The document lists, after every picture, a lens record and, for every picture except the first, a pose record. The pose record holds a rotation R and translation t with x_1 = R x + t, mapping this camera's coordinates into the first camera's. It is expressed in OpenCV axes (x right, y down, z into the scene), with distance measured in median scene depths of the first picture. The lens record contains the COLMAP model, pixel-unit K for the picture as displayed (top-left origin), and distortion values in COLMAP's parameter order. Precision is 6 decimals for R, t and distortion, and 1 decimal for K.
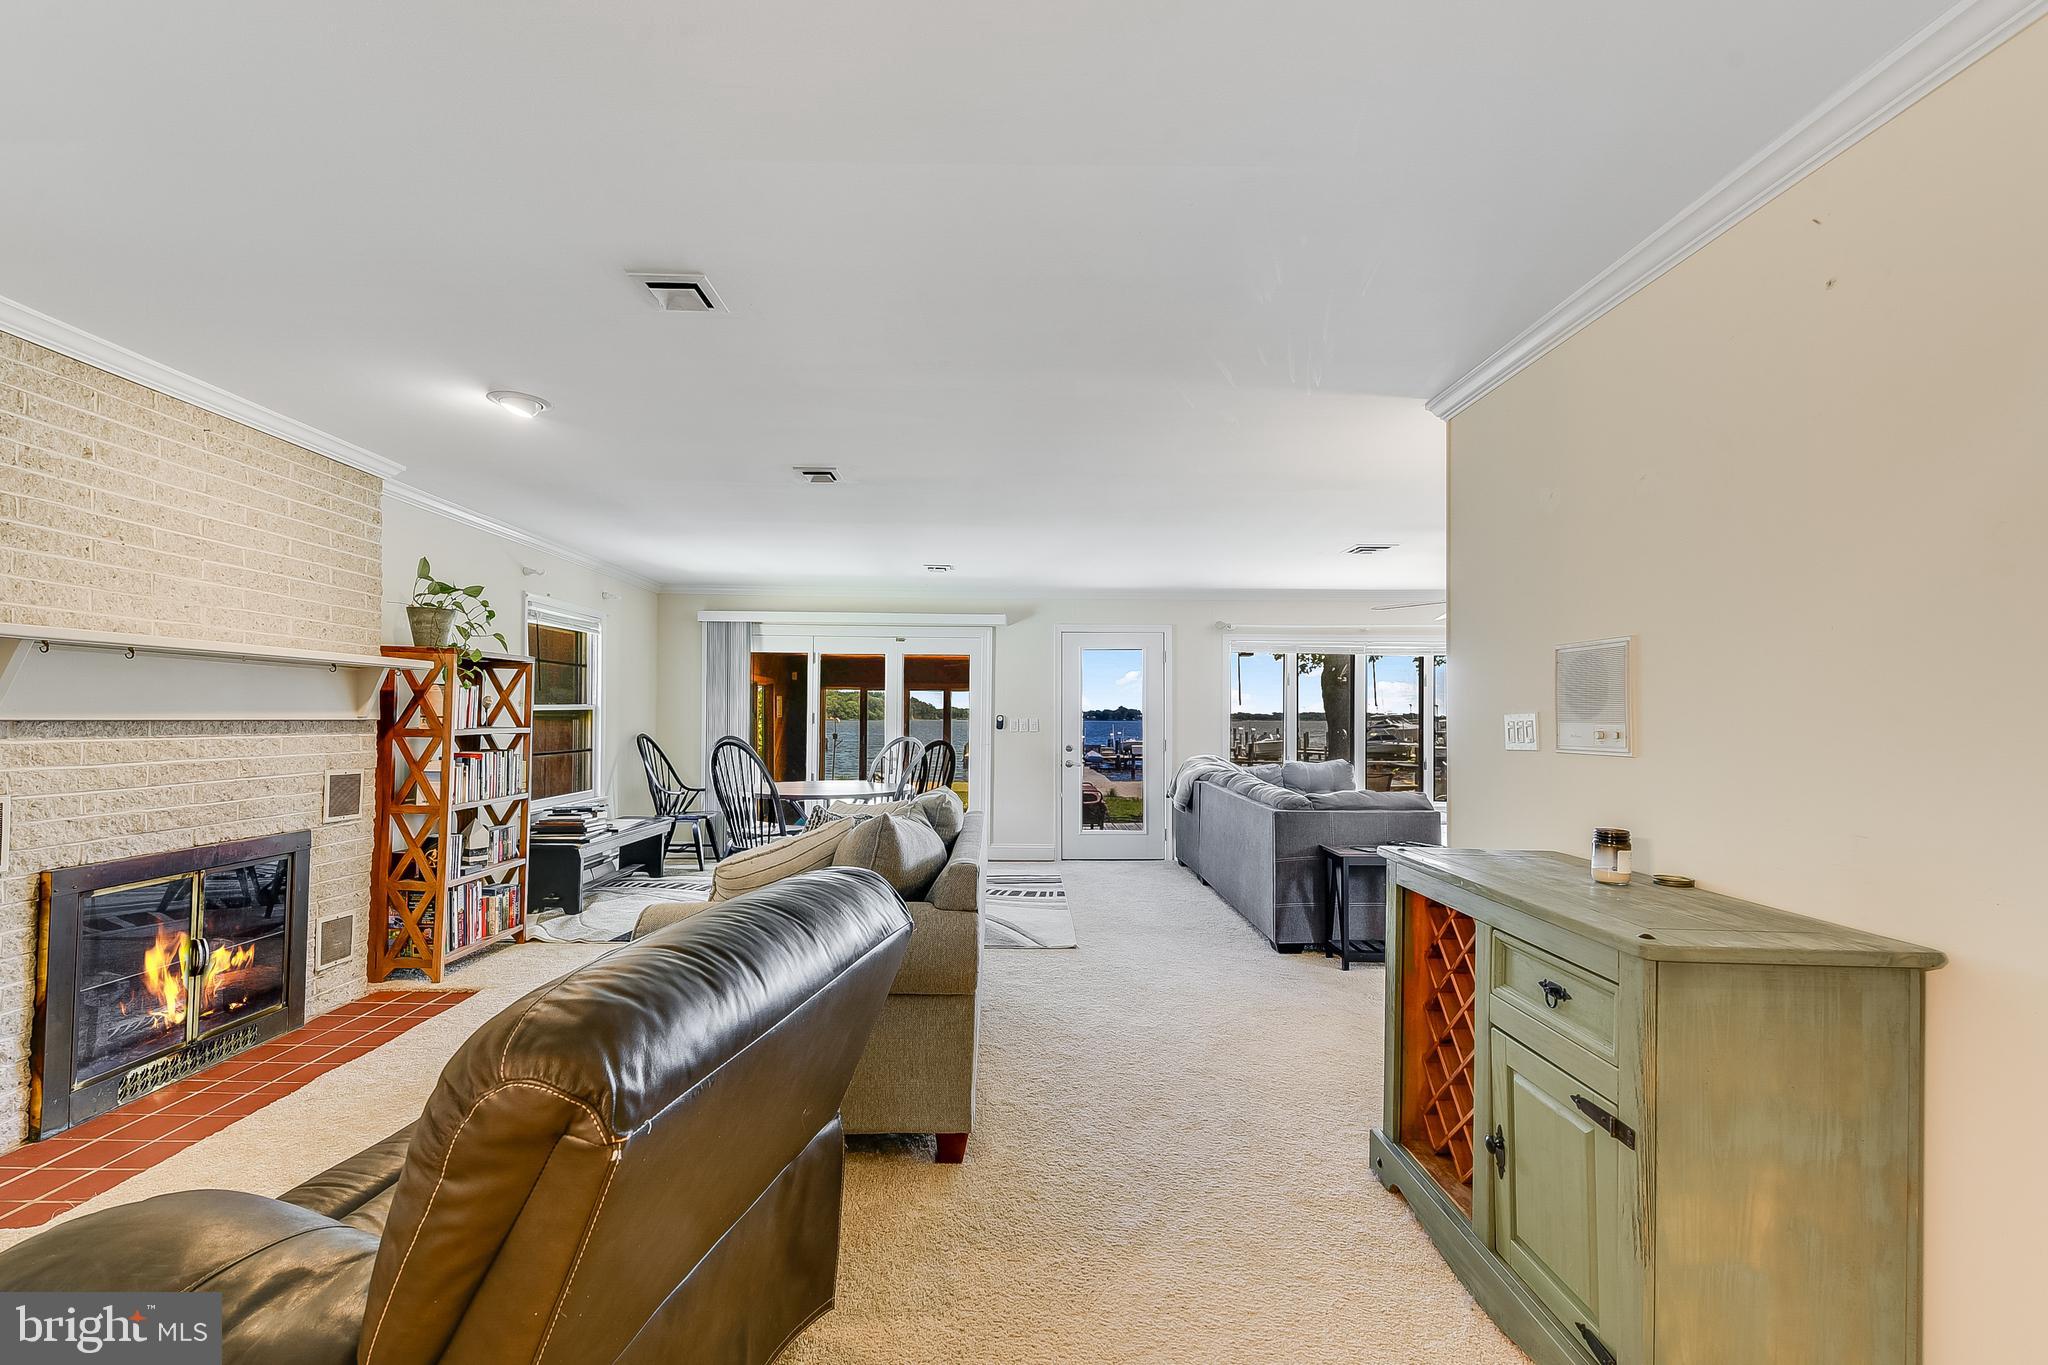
lens RADIAL K [[886.0, 0, 1009.4], [0, 886.0, 692.6], [0, 0, 1]] dist [0.007319, 0.000098]
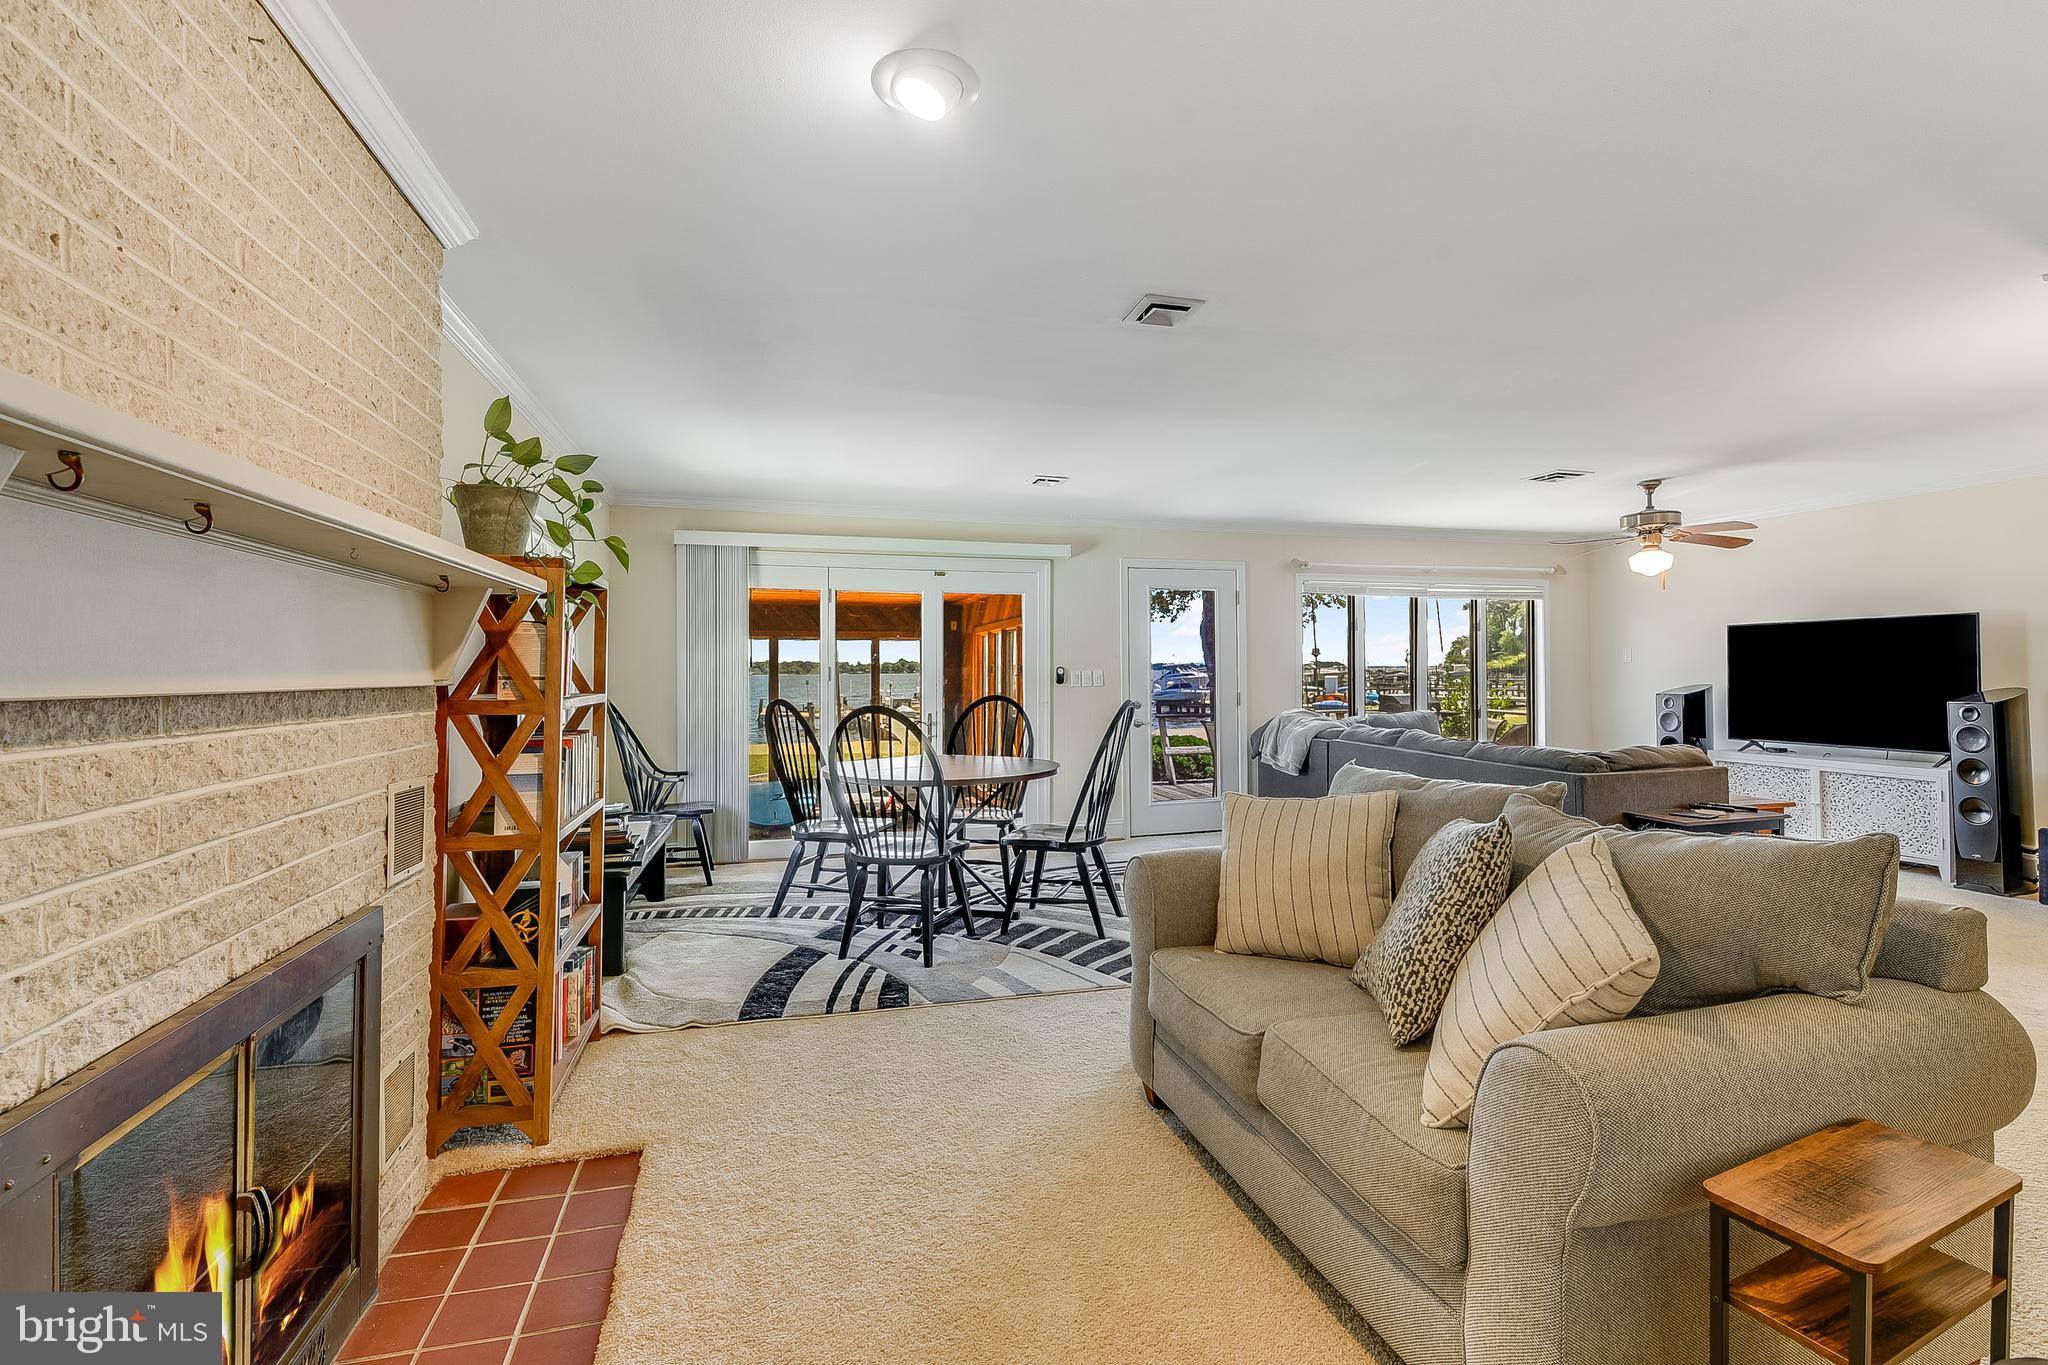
lens RADIAL K [[910.7, 0, 1019.8], [0, 910.7, 645.3], [0, 0, 1]] dist [-0.013044, -0.000615]
pose [[0.965229, -0.005336, 0.261353, -0.316960], [0.005031, 0.999986, 0.001835, 0.004232], [-0.261359, -0.000456, 0.965242, 0.228907]]
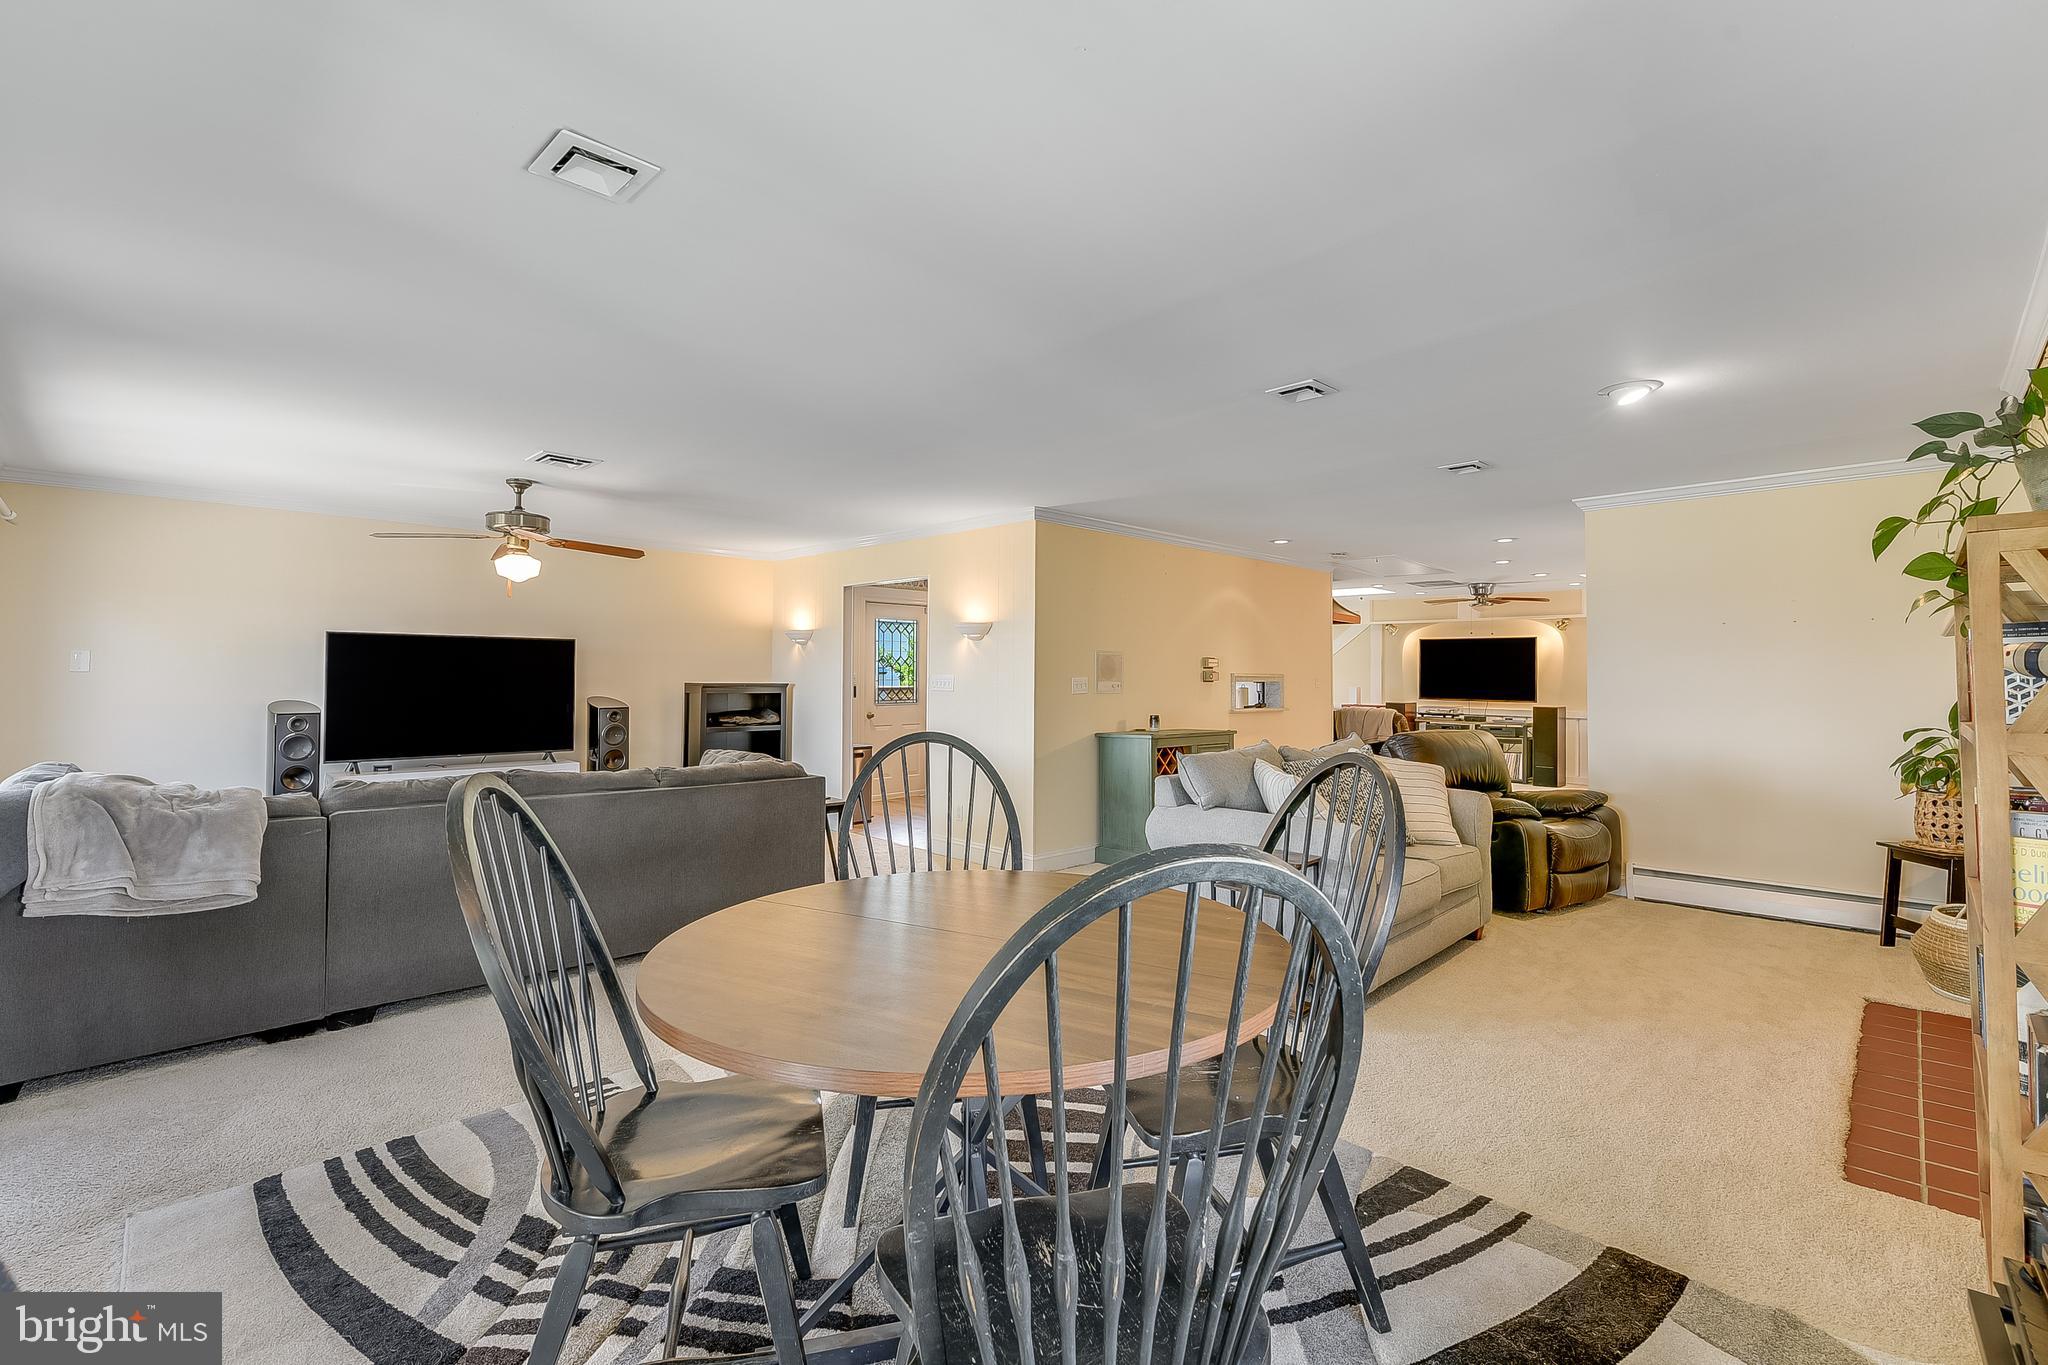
lens RADIAL K [[897.0, 0, 1017.2], [0, 897.0, 688.1], [0, 0, 1]] dist [0.001815, -0.000191]
pose [[-0.705227, -0.012130, 0.708878, -0.385745], [-0.026892, 0.999592, -0.009649, 0.031867], [-0.708472, -0.025867, -0.705265, 1.120505]]
